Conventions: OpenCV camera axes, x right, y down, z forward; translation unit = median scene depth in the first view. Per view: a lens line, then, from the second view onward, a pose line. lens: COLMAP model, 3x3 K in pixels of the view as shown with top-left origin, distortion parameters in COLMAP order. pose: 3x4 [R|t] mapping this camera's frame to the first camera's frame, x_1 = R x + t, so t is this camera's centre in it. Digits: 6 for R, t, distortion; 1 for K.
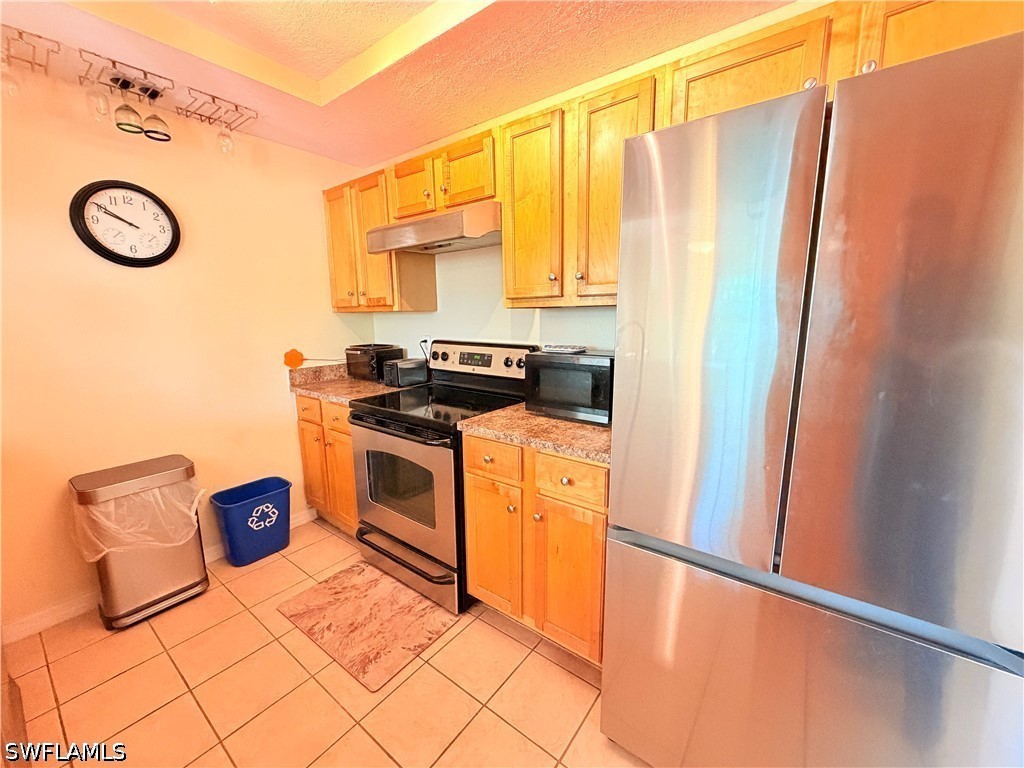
lens RADIAL K [[408.0, 0, 508.4], [0, 408.0, 382.5], [0, 0, 1]] dist [-0.000744, -0.000114]
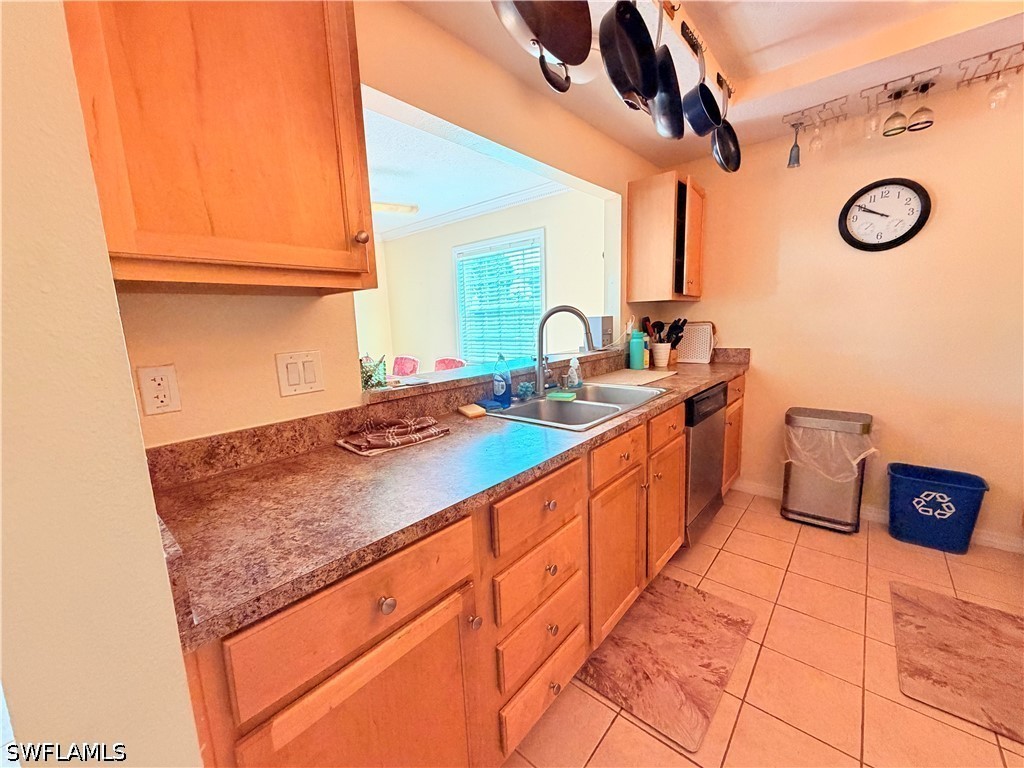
lens RADIAL K [[408.0, 0, 510.9], [0, 408.0, 384.2], [0, 0, 1]] dist [-0.000744, -0.000114]
pose [[-0.073518, 0.168942, -0.982880, 0.397633], [-0.130829, 0.975397, 0.177441, 0.023911], [0.988675, 0.141634, -0.049606, 0.055115]]
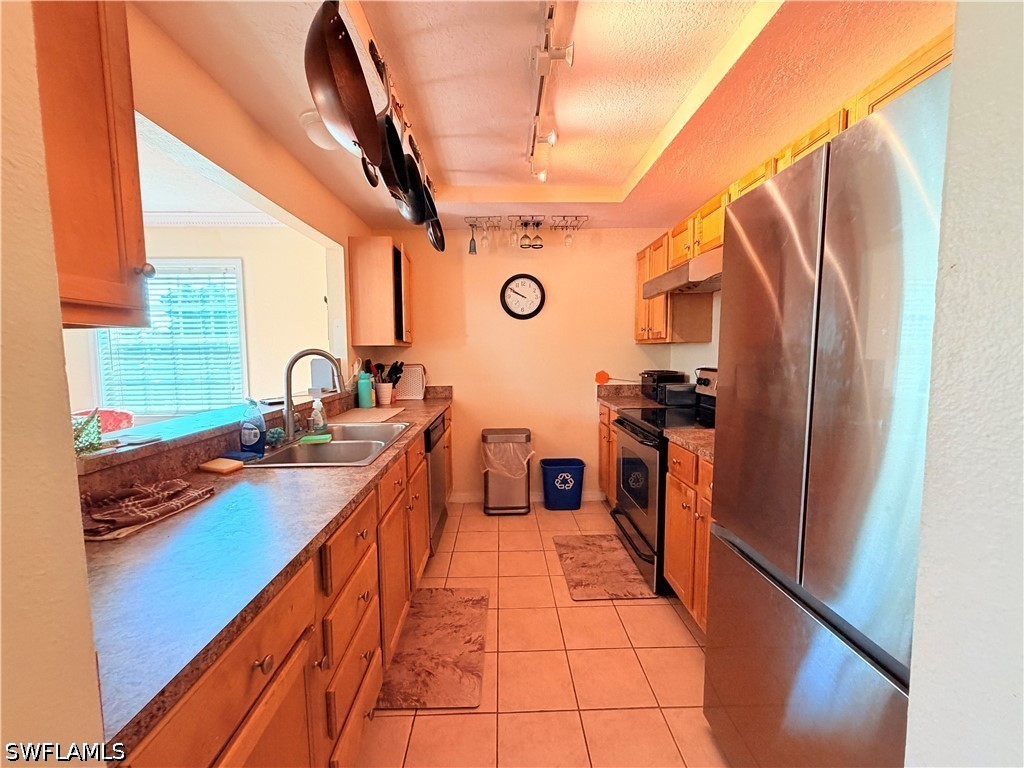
lens RADIAL K [[408.0, 0, 508.6], [0, 408.0, 384.1], [0, 0, 1]] dist [-0.000744, -0.000114]
pose [[0.619972, 0.067388, -0.781725, 0.469082], [-0.129955, 0.991364, -0.017606, 0.037435], [0.773787, 0.112505, 0.623375, -0.134761]]
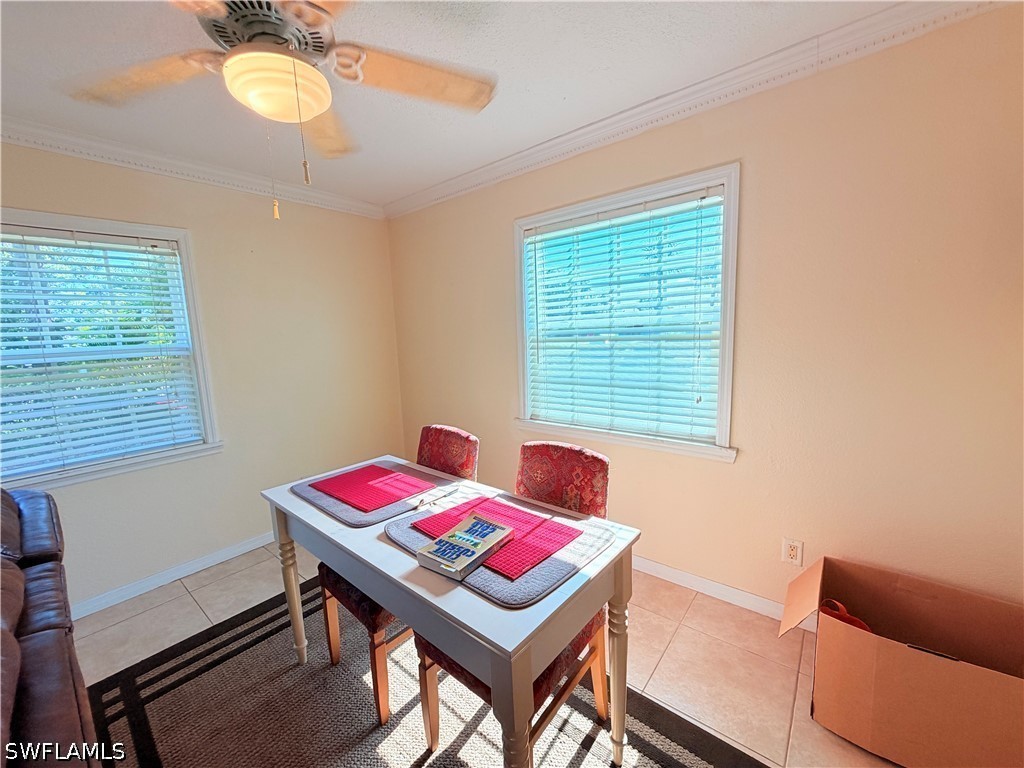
lens RADIAL K [[408.0, 0, 514.8], [0, 408.0, 381.2], [0, 0, 1]] dist [-0.000744, -0.000114]
pose [[-0.039224, 0.128727, -0.990904, -0.640903], [-0.132243, 0.982275, 0.132841, 0.059477], [0.990441, 0.136251, -0.021505, -0.414901]]
